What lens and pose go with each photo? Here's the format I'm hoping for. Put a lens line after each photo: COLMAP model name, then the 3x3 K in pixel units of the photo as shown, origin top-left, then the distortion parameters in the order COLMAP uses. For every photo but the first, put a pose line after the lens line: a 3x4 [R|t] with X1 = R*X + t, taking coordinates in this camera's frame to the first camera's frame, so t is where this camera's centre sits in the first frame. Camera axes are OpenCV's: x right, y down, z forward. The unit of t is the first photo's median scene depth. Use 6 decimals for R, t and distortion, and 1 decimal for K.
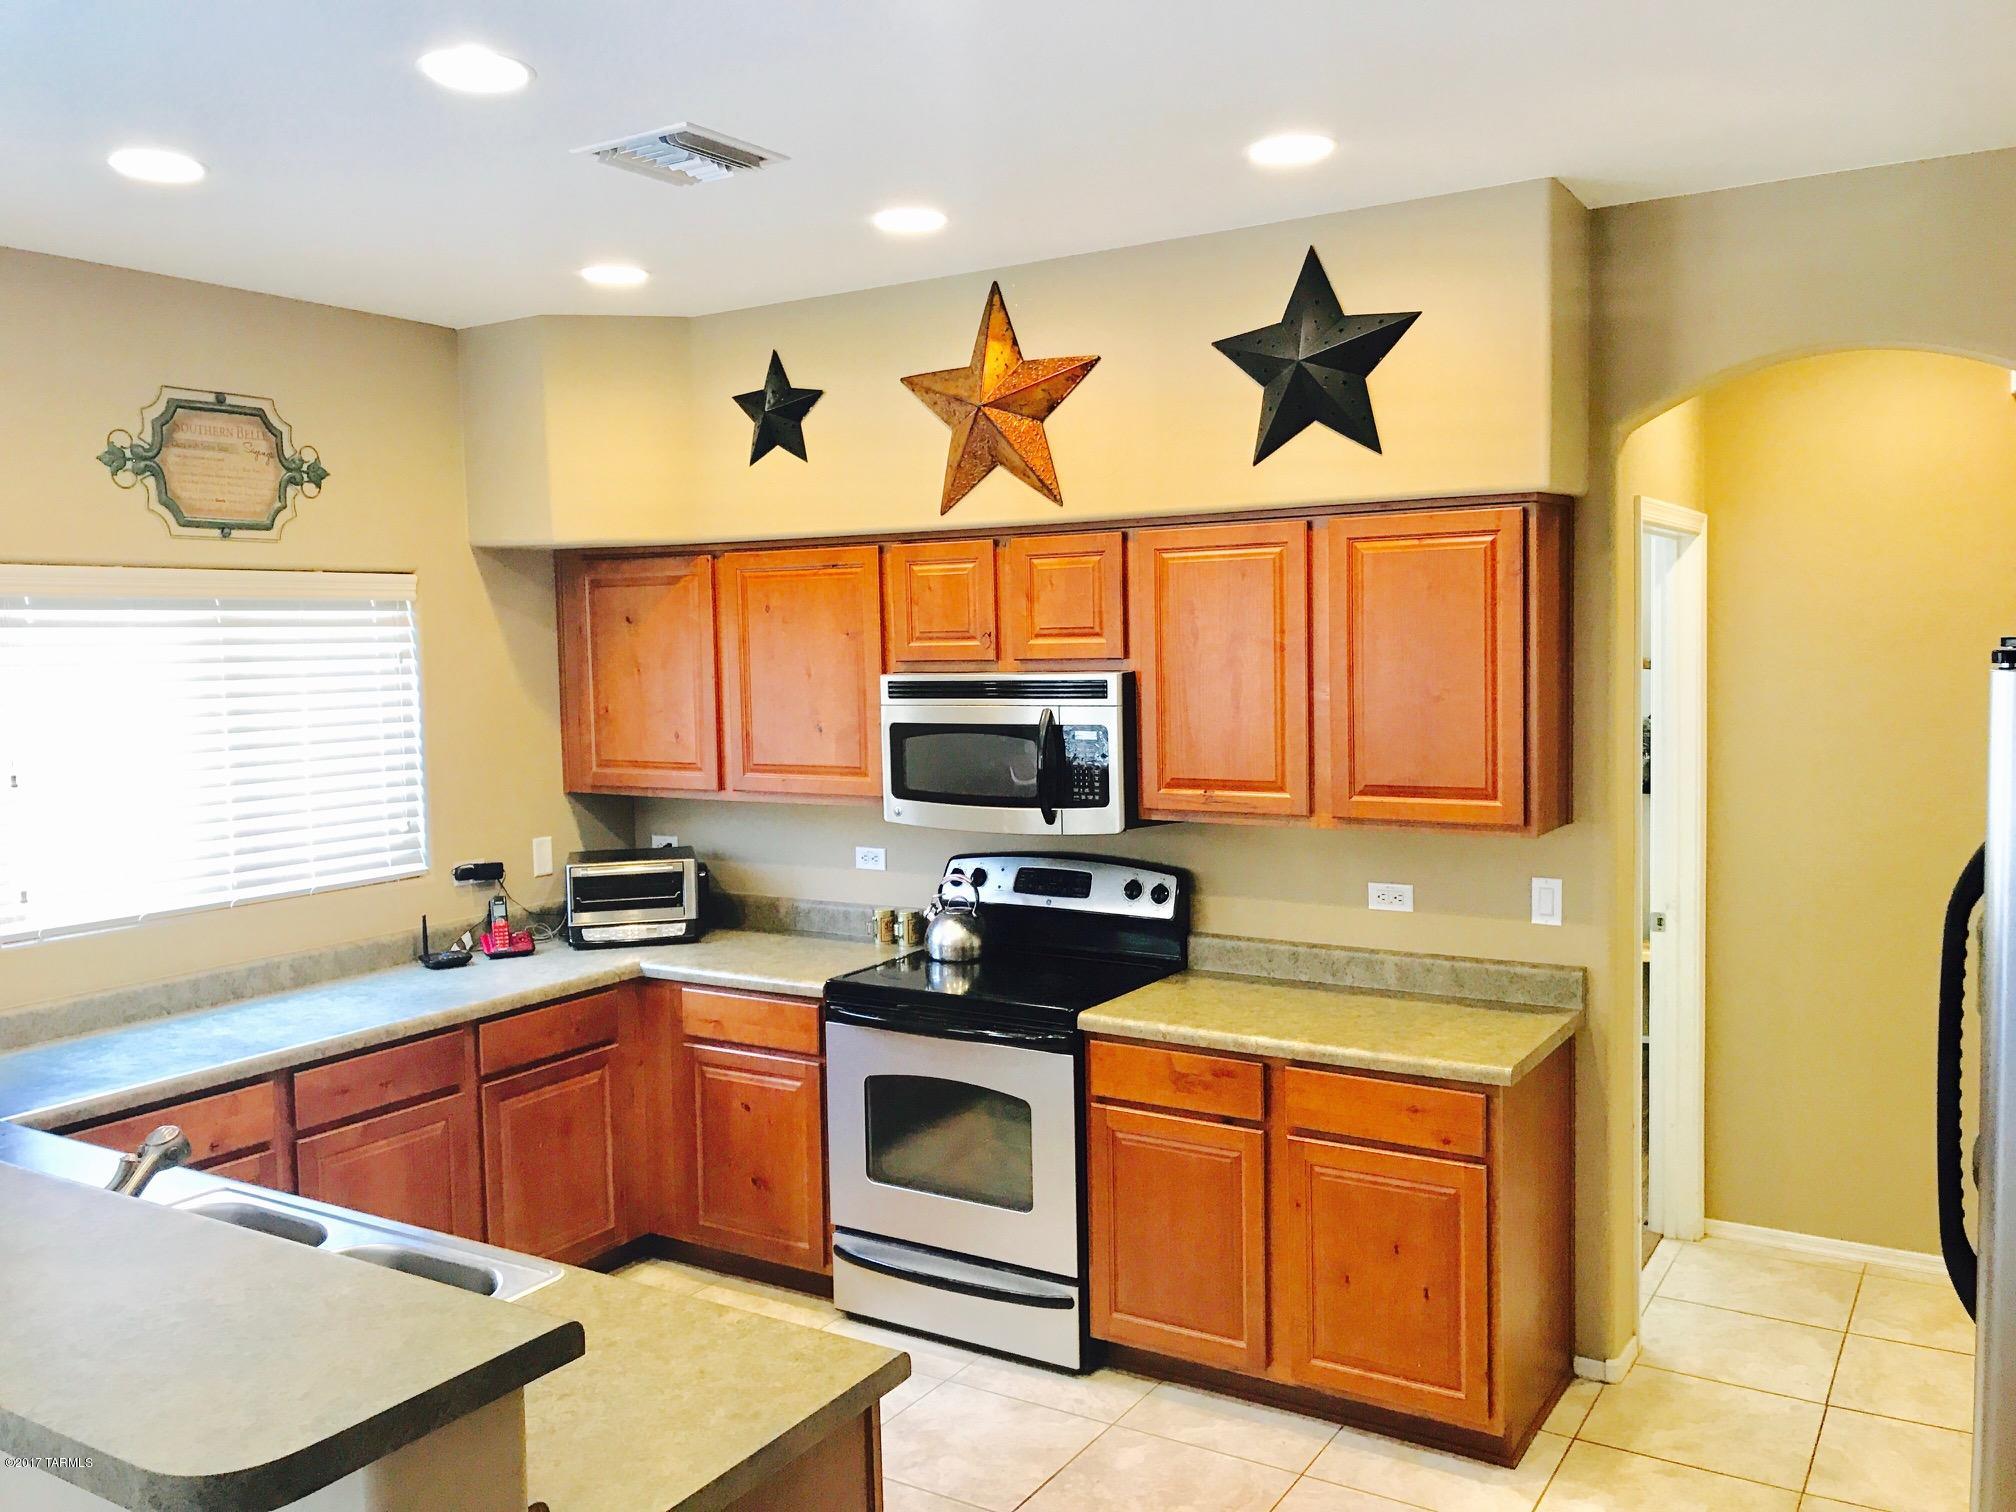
lens RADIAL K [[1671.2, 0, 1001.6], [0, 1671.2, 755.1], [0, 0, 1]] dist [0.040129, -0.039133]
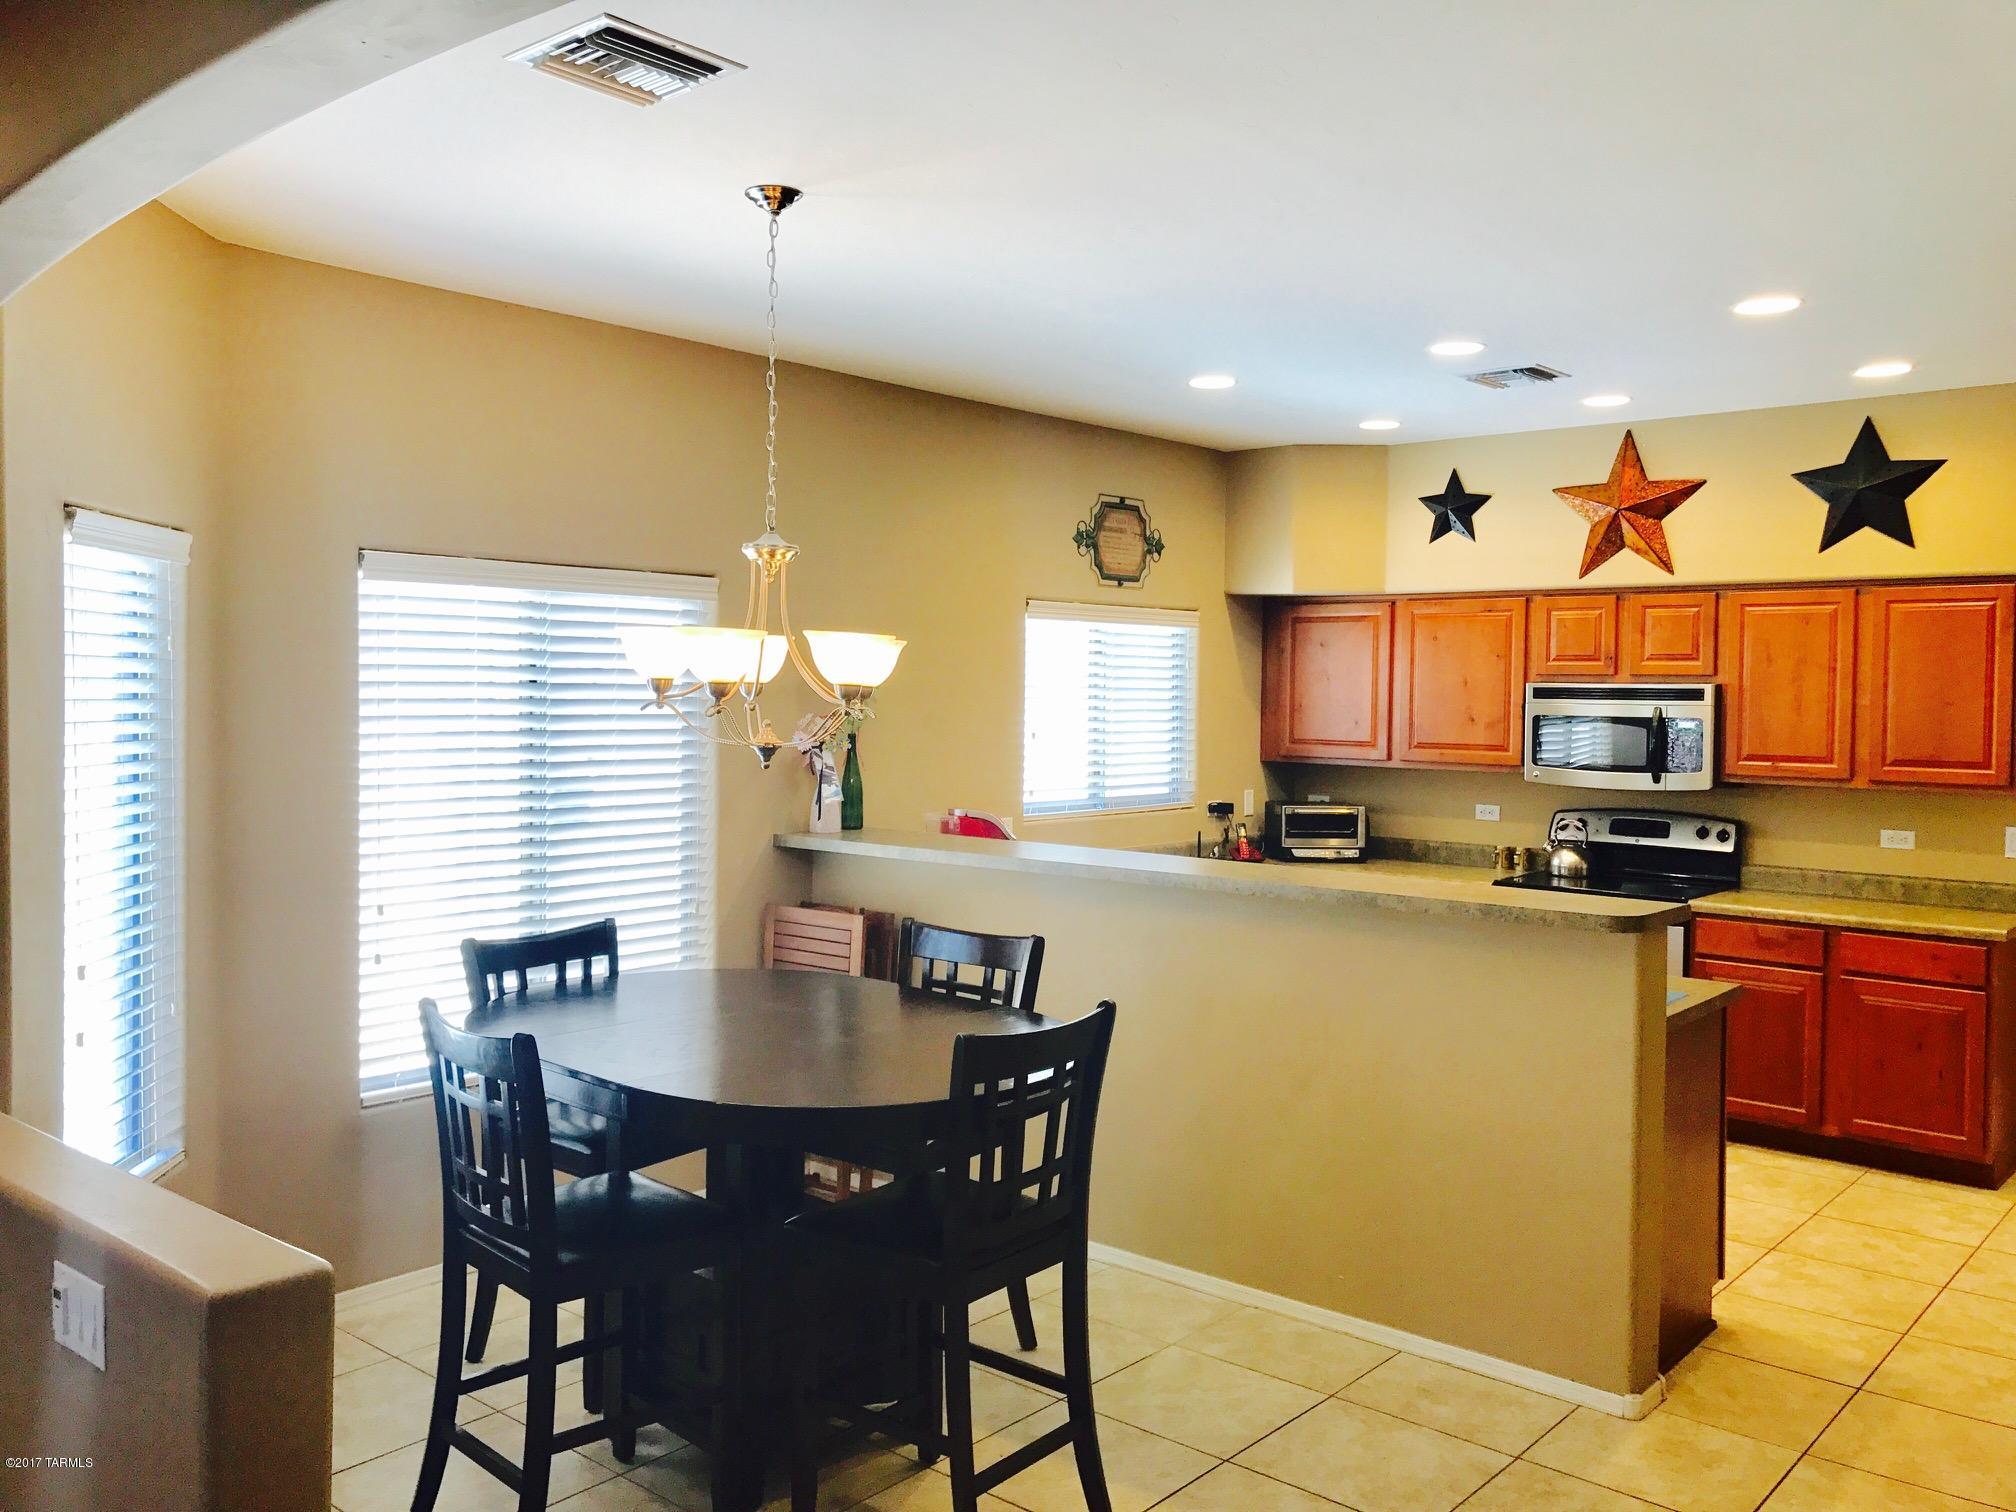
lens RADIAL K [[1671.2, 0, 1000.3], [0, 1671.2, 745.6], [0, 0, 1]] dist [0.040129, -0.039133]
pose [[0.986551, 0.036077, -0.159420, -0.320740], [-0.041407, 0.998685, -0.030238, 0.079253], [0.158119, 0.036433, 0.986748, -0.612531]]
